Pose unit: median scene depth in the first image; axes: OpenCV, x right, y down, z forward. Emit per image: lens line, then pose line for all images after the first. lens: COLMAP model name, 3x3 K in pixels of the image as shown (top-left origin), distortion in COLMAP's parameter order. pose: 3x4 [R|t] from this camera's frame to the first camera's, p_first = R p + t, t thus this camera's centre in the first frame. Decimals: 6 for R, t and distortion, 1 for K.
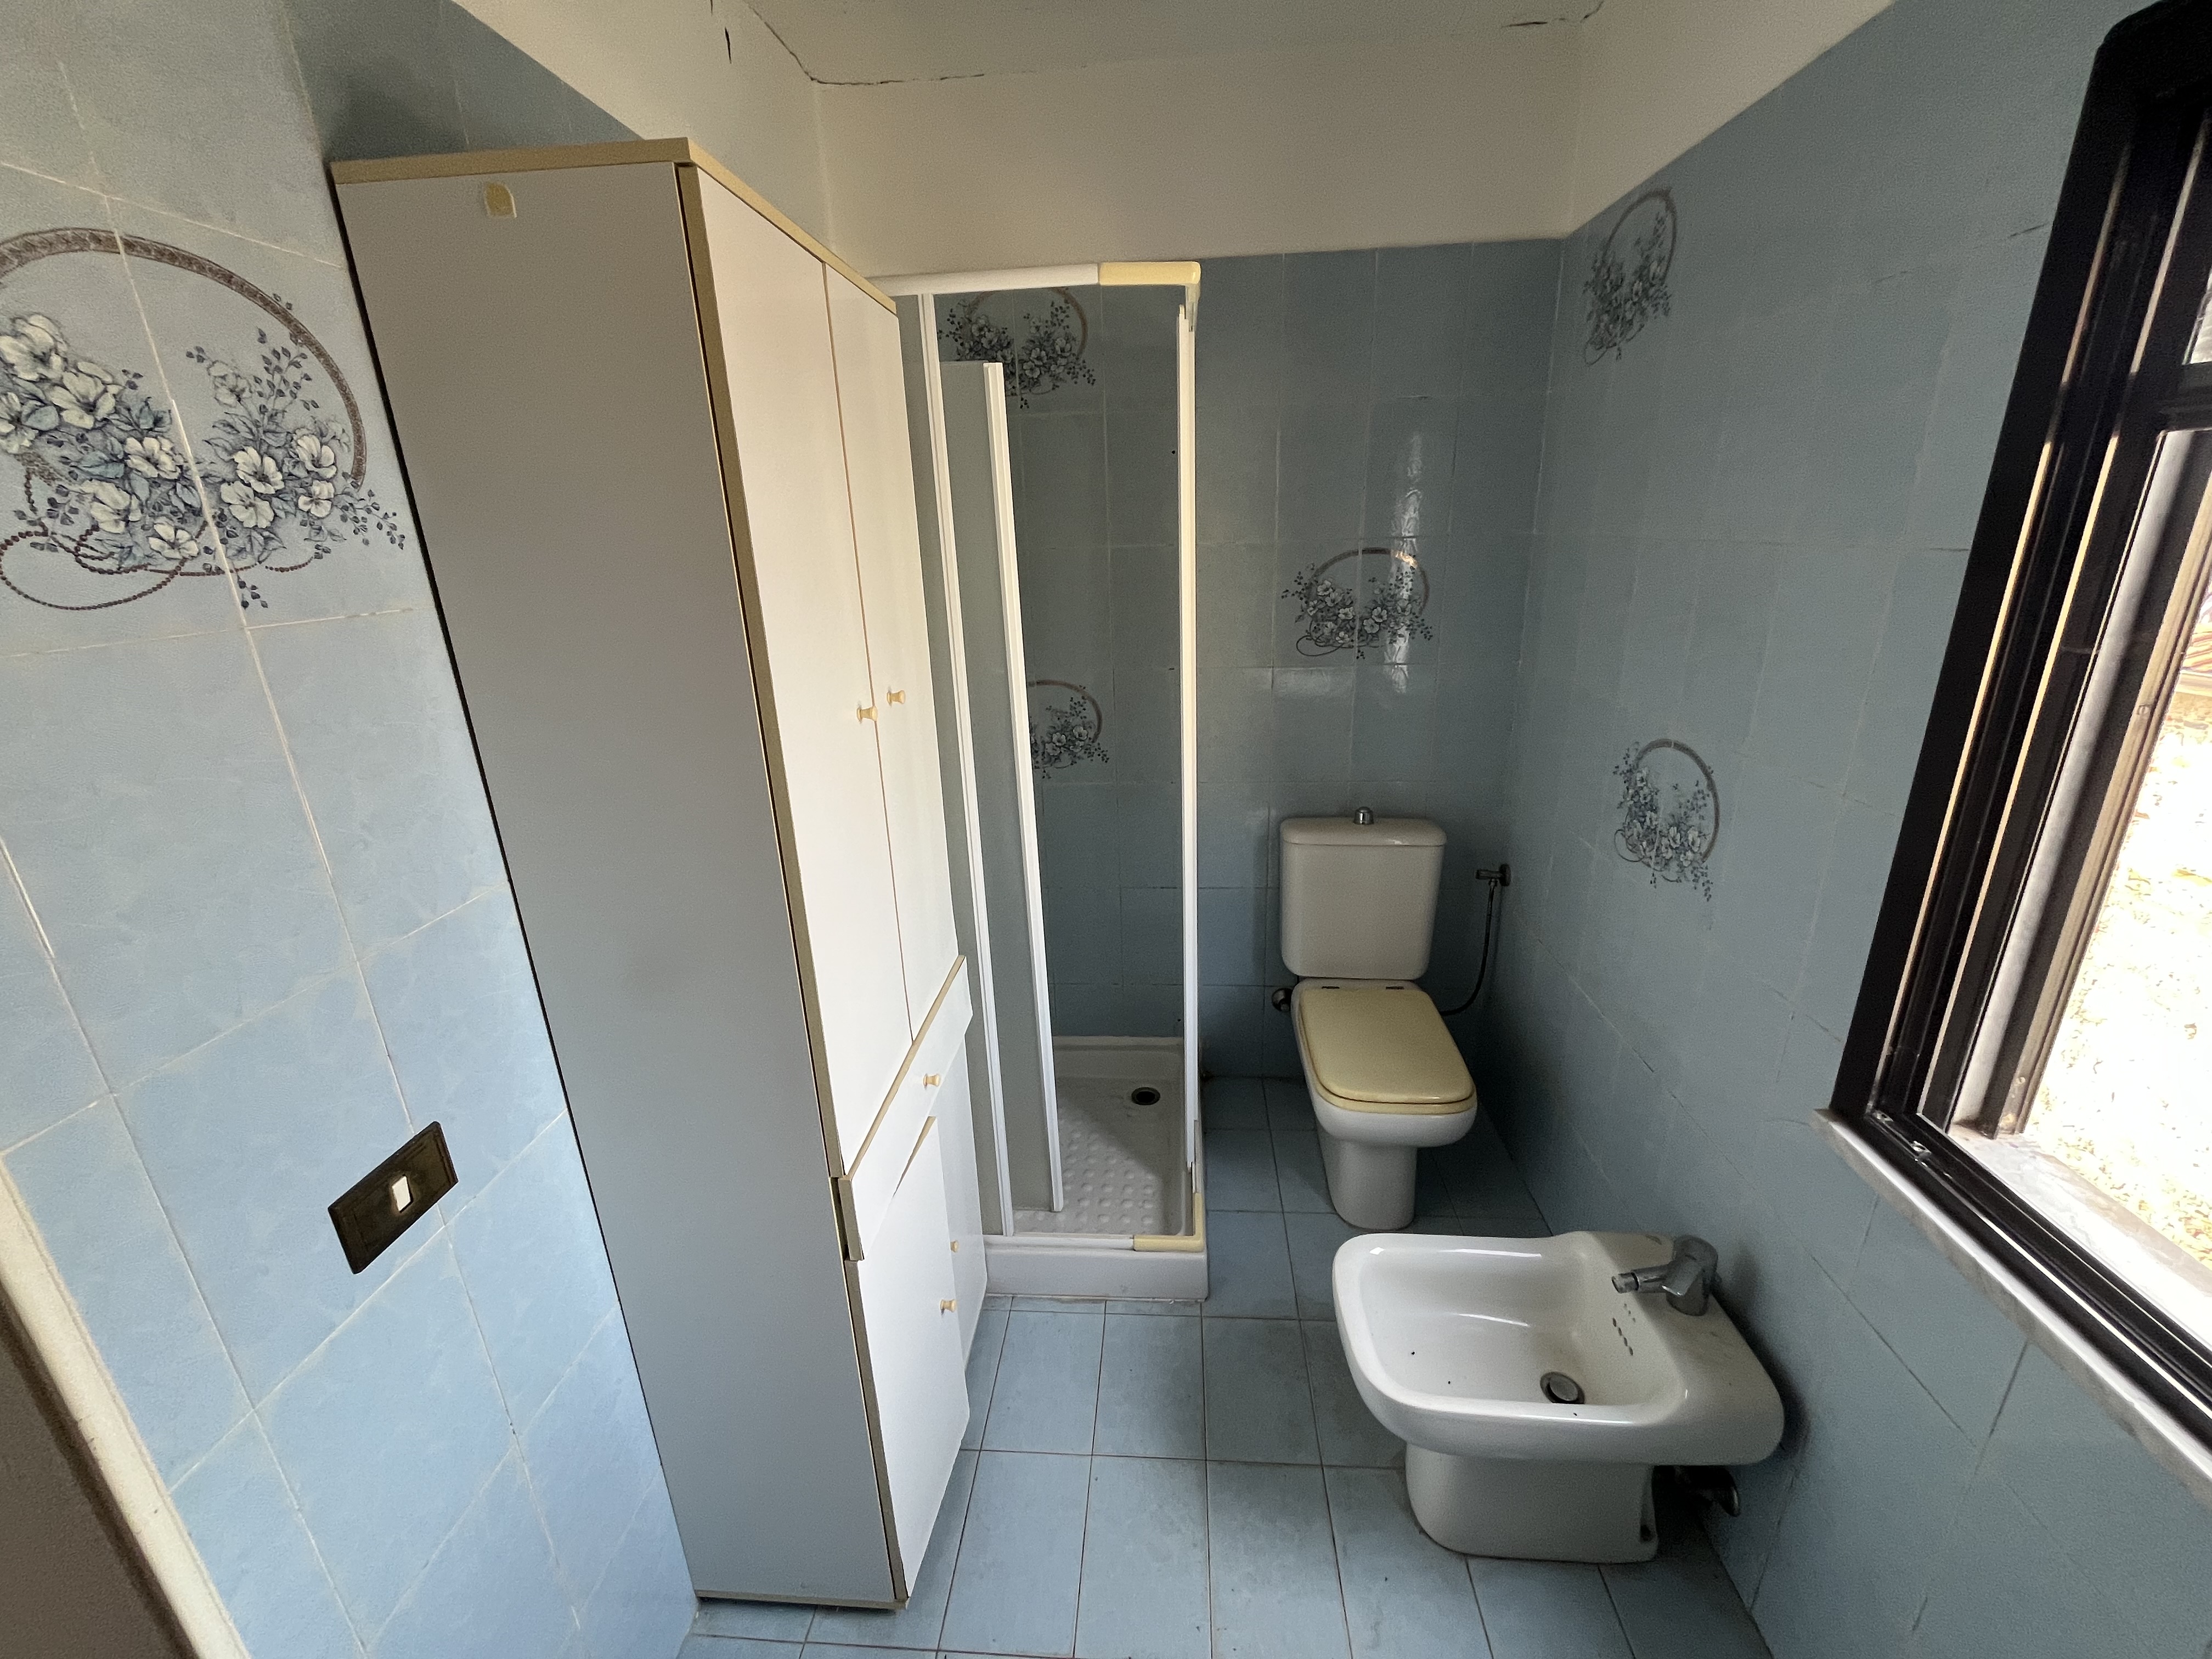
lens RADIAL K [[893.6, 0, 1111.0], [0, 893.6, 821.6], [0, 0, 1]] dist [-0.003370, -0.000128]
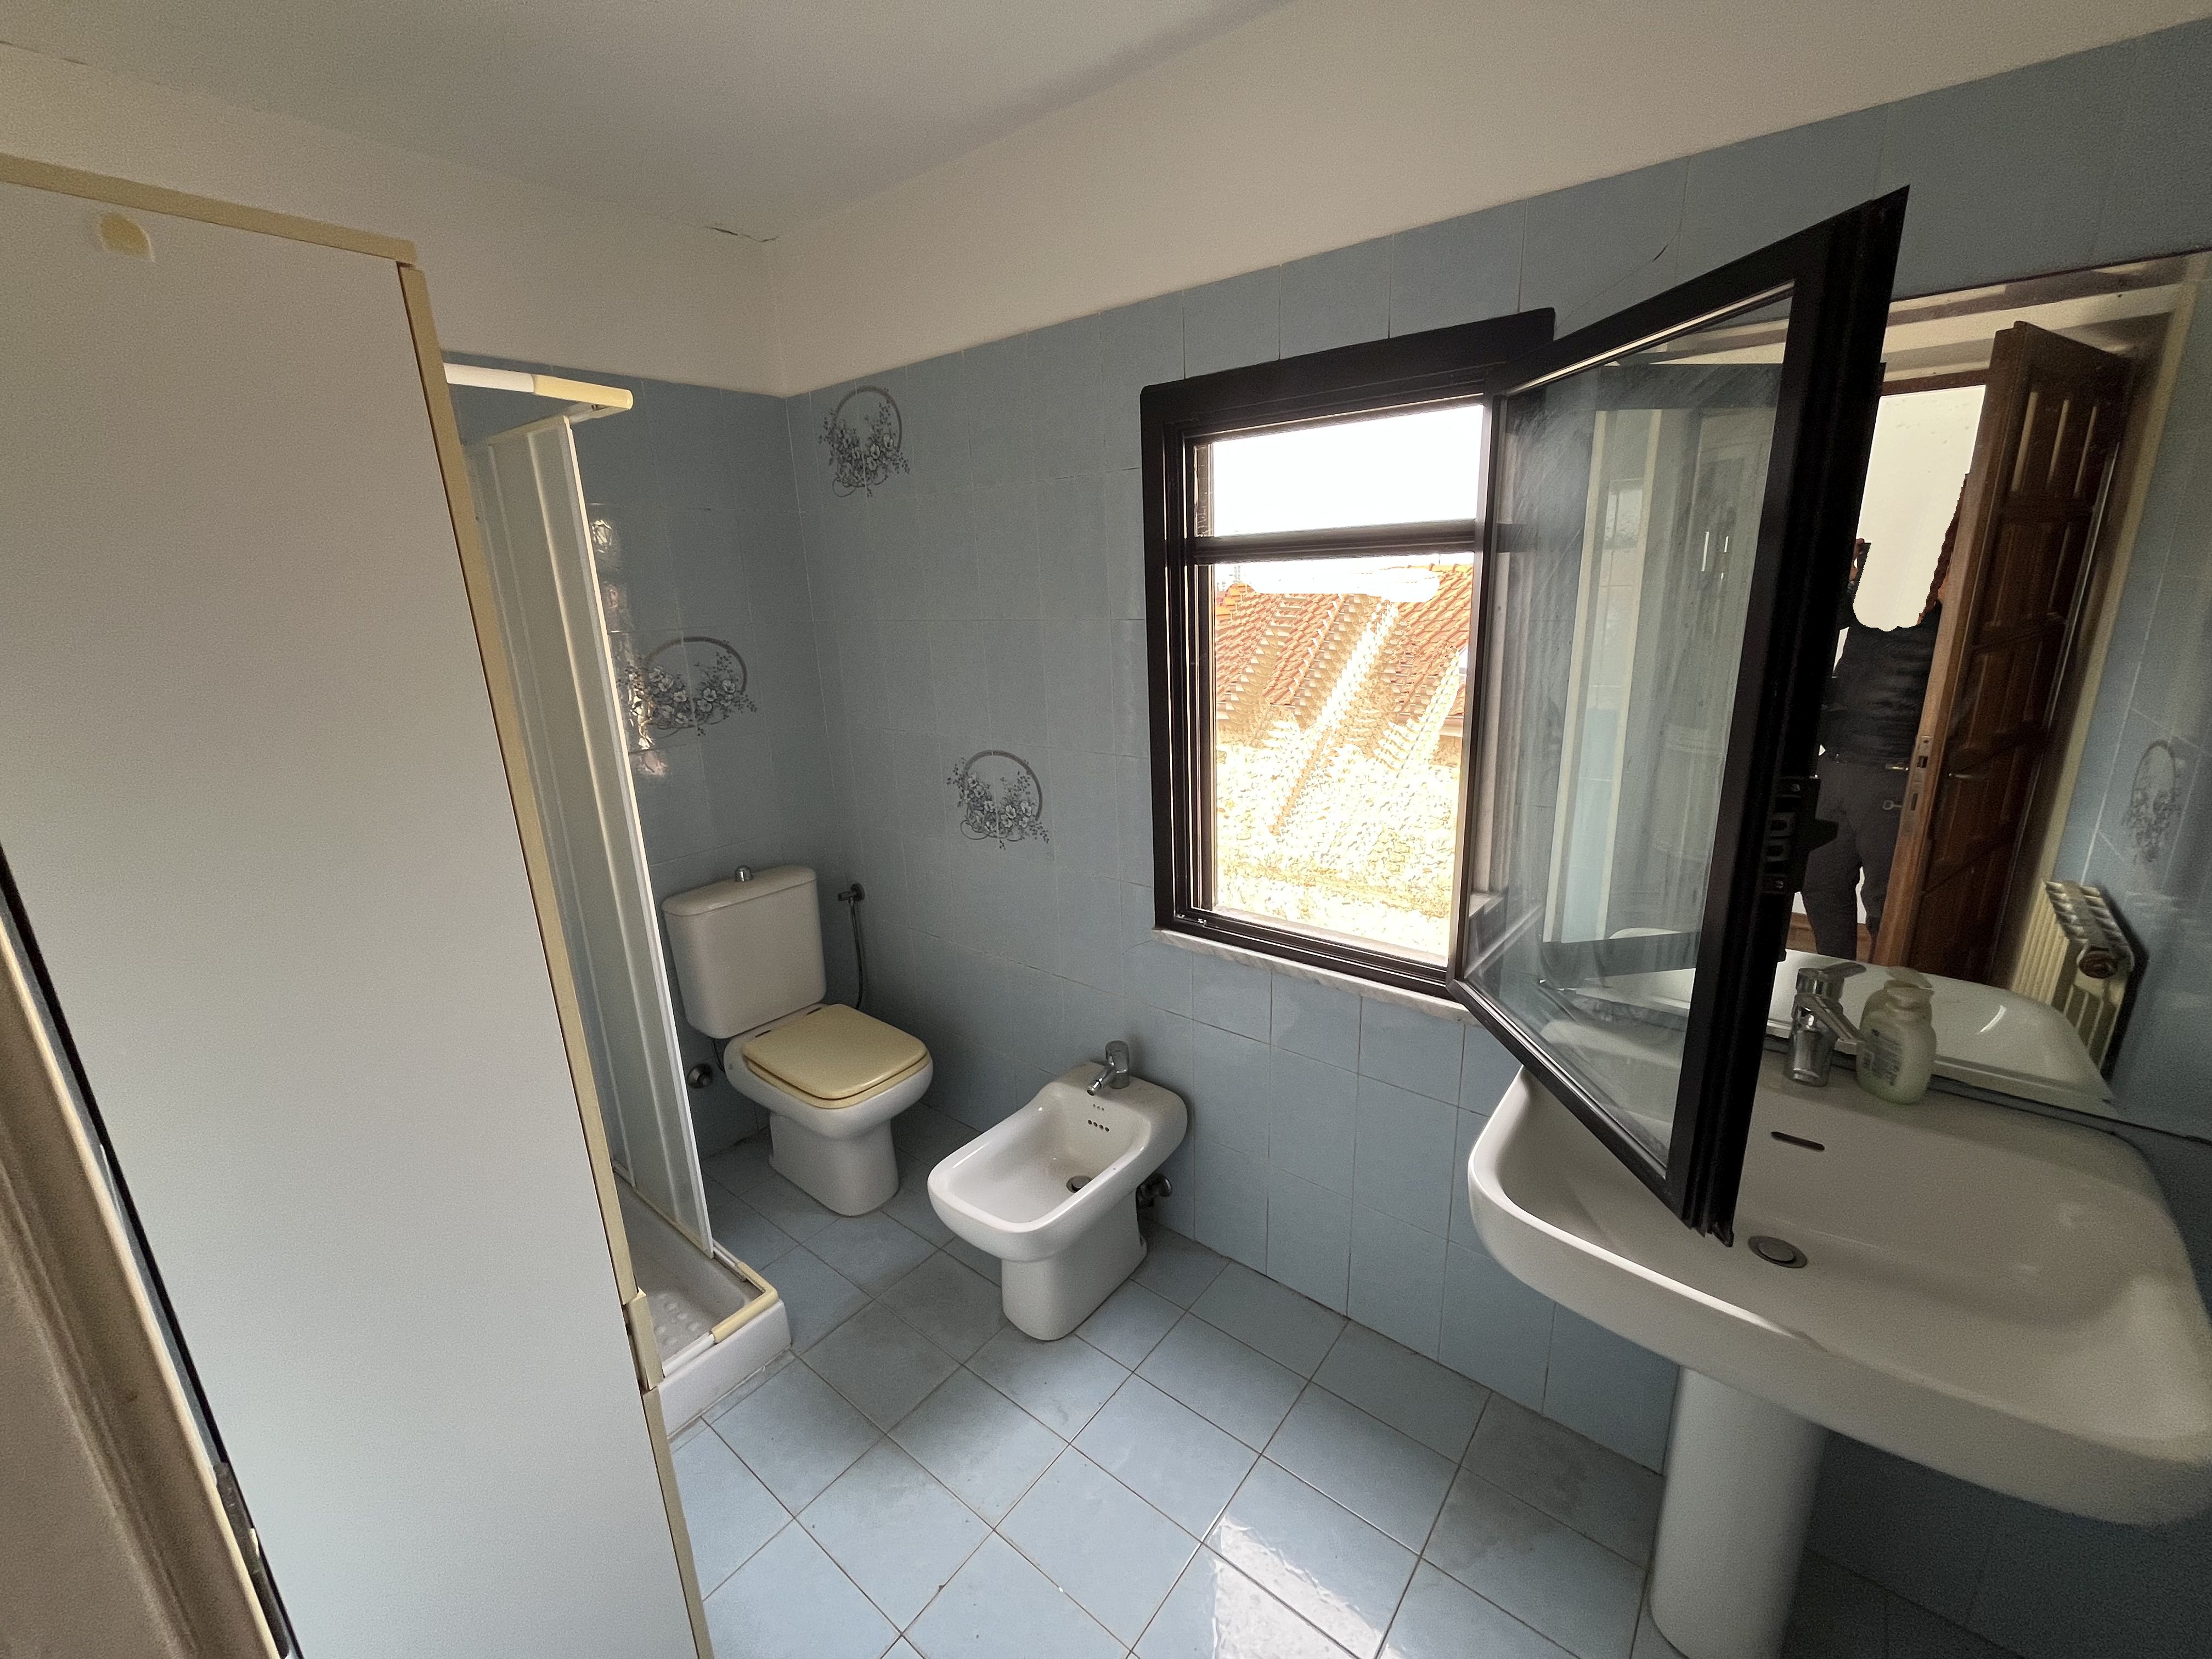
lens RADIAL K [[893.6, 0, 1110.8], [0, 893.6, 825.5], [0, 0, 1]] dist [-0.003370, -0.000128]
pose [[0.565451, -0.207840, 0.798165, -0.463776], [0.278581, 0.958984, 0.052359, 0.007323], [-0.776310, 0.192747, 0.600159, -0.032627]]
